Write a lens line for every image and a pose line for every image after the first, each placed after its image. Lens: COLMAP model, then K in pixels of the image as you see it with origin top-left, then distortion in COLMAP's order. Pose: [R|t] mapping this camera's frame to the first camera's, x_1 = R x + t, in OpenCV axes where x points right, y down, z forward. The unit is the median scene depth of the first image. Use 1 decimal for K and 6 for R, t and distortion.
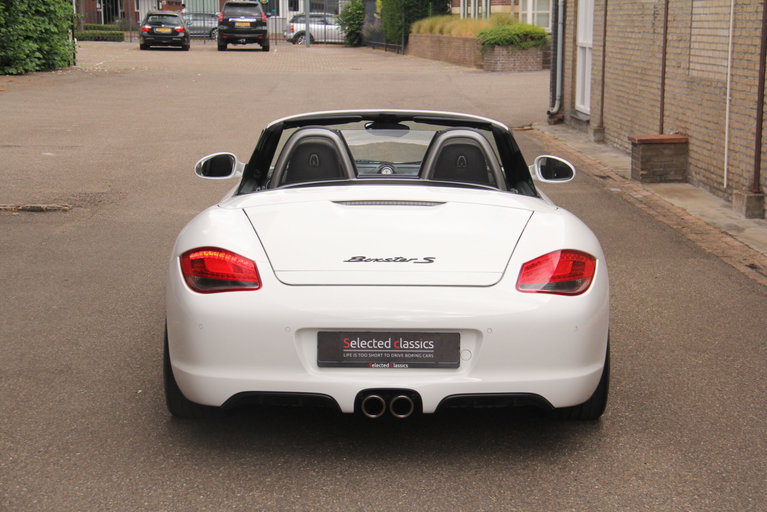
lens RADIAL K [[1476.9, 0, 383.5], [0, 1476.9, 256.0], [0, 0, 1]] dist [0.370976, 0.353894]
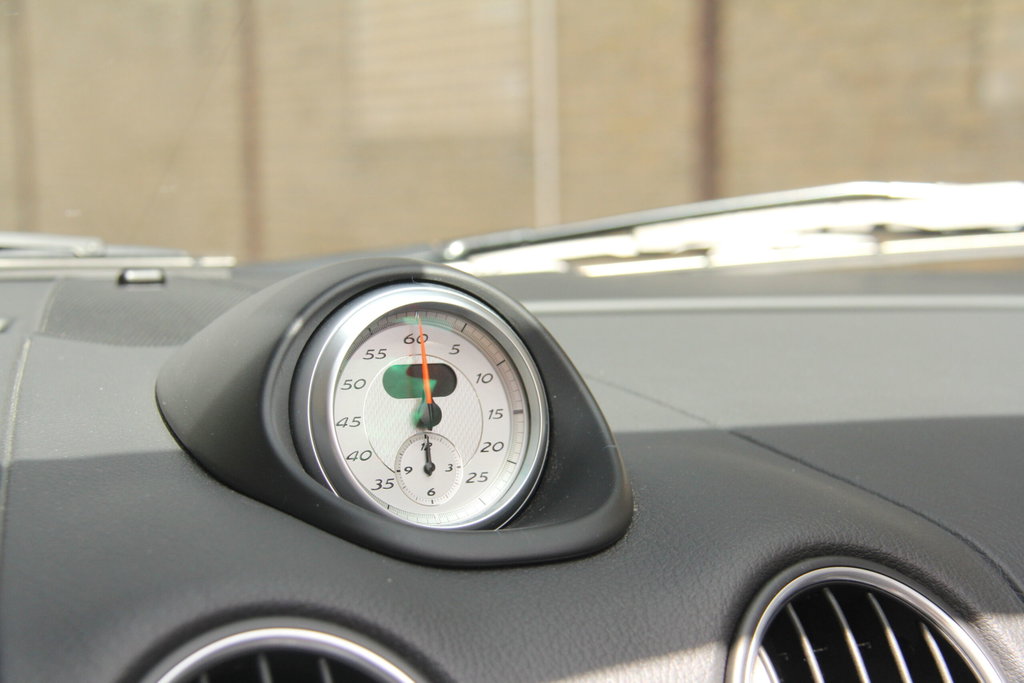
lens RADIAL K [[1968.5, 0, 512.0], [0, 1968.5, 341.5], [0, 0, 1]] dist [0.308319, -0.008416]
pose [[0.889049, -0.041533, 0.455925, -0.009703], [0.075363, 0.995568, -0.056265, -0.022434], [-0.451567, 0.084382, 0.888238, 0.391027]]
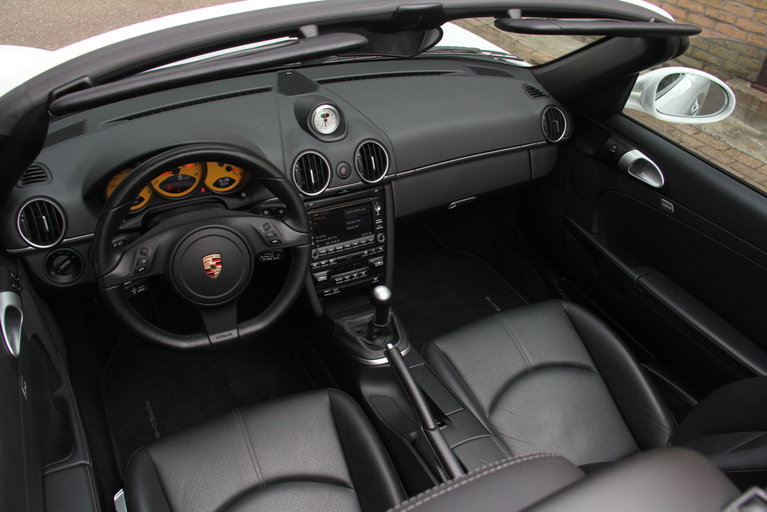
lens RADIAL K [[638.8, 0, 383.5], [0, 638.8, 256.0], [0, 0, 1]] dist [-0.183526, 0.121198]
pose [[0.891577, -0.232595, 0.388574, -0.024727], [0.020750, 0.878108, 0.478012, -0.043637], [-0.452393, -0.418121, 0.787728, 0.348220]]
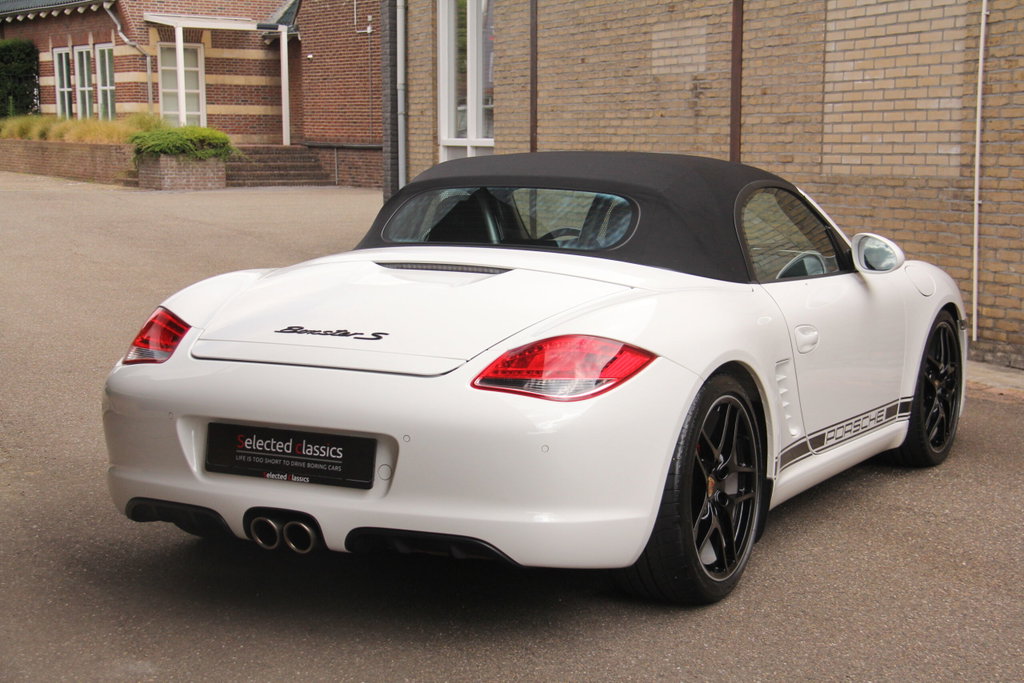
lens RADIAL K [[1770.7, 0, 537.6], [0, 1770.7, 359.0], [0, 0, 1]] dist [0.236020, 0.733575]
pose [[0.931955, -0.044551, 0.359826, -0.159157], [0.056689, 0.998121, -0.023245, -0.021367], [-0.358114, 0.042061, 0.932730, 0.248053]]
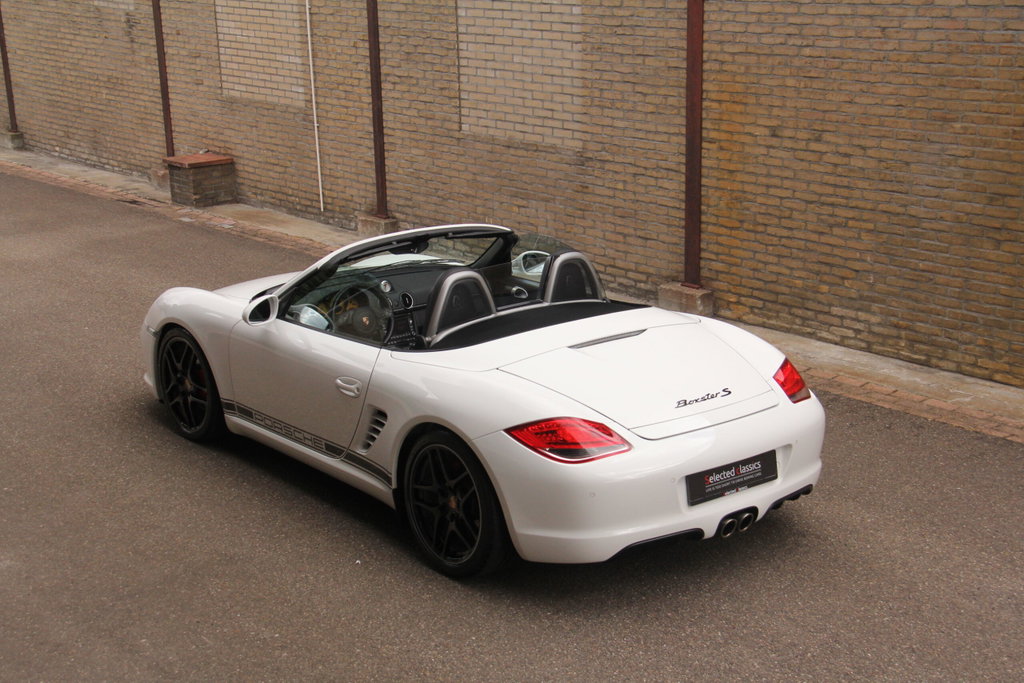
lens RADIAL K [[1581.3, 0, 512.0], [0, 1581.3, 341.5], [0, 0, 1]] dist [0.134349, 0.902591]
pose [[0.781769, -0.174799, 0.598566, -0.241484], [0.115033, 0.983859, 0.137075, -0.065008], [-0.612865, -0.038306, 0.789258, 0.038909]]
